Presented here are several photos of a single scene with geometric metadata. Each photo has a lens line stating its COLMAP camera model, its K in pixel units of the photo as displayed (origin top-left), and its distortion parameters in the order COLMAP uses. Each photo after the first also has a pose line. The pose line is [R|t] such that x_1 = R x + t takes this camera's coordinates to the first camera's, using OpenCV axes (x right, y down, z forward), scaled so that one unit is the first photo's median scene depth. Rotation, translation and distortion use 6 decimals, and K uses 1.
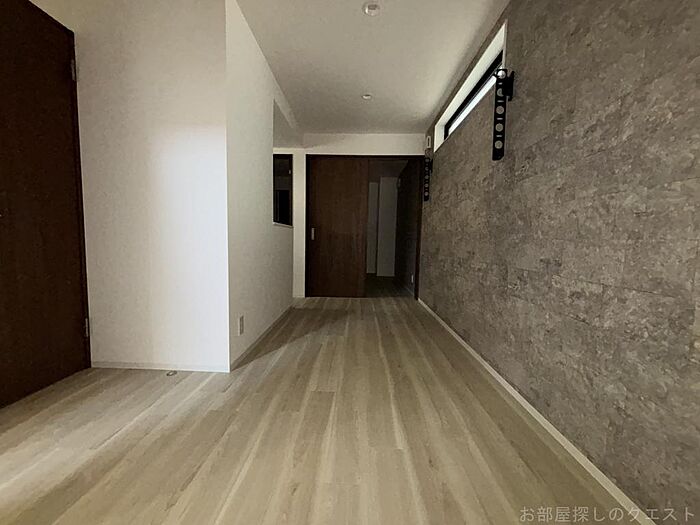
lens RADIAL K [[283.8, 0, 346.9], [0, 283.8, 260.5], [0, 0, 1]] dist [0.014201, -0.002354]
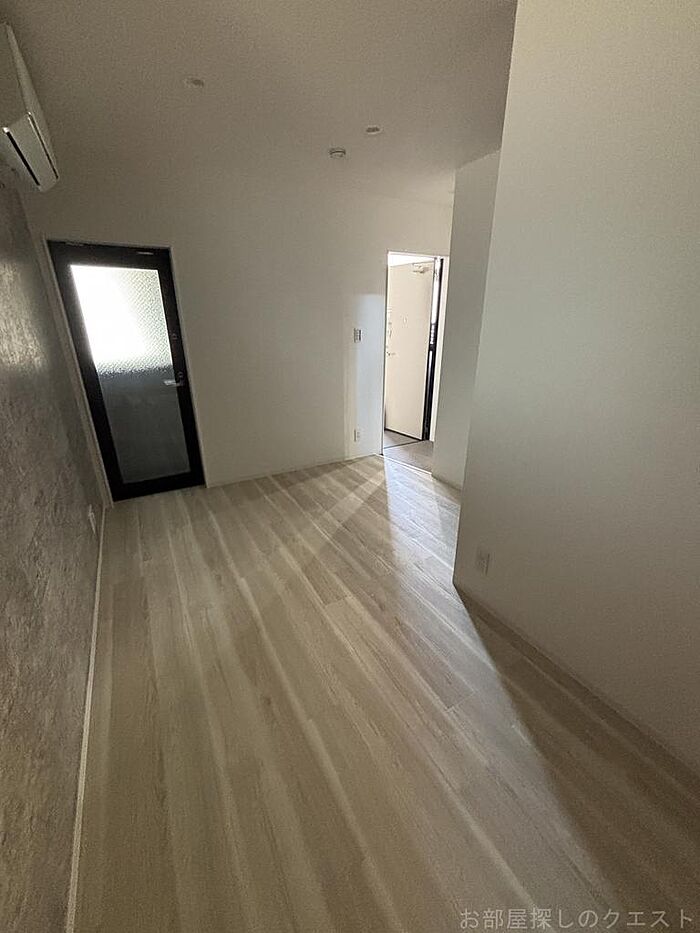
lens RADIAL K [[378.3, 0, 354.2], [0, 378.3, 463.7], [0, 0, 1]] dist [0.014201, -0.002354]
pose [[-0.842493, 0.175235, -0.509409, 0.381748], [-0.055410, 0.912411, 0.405508, -0.406921], [0.535849, 0.369864, -0.758990, 1.666463]]
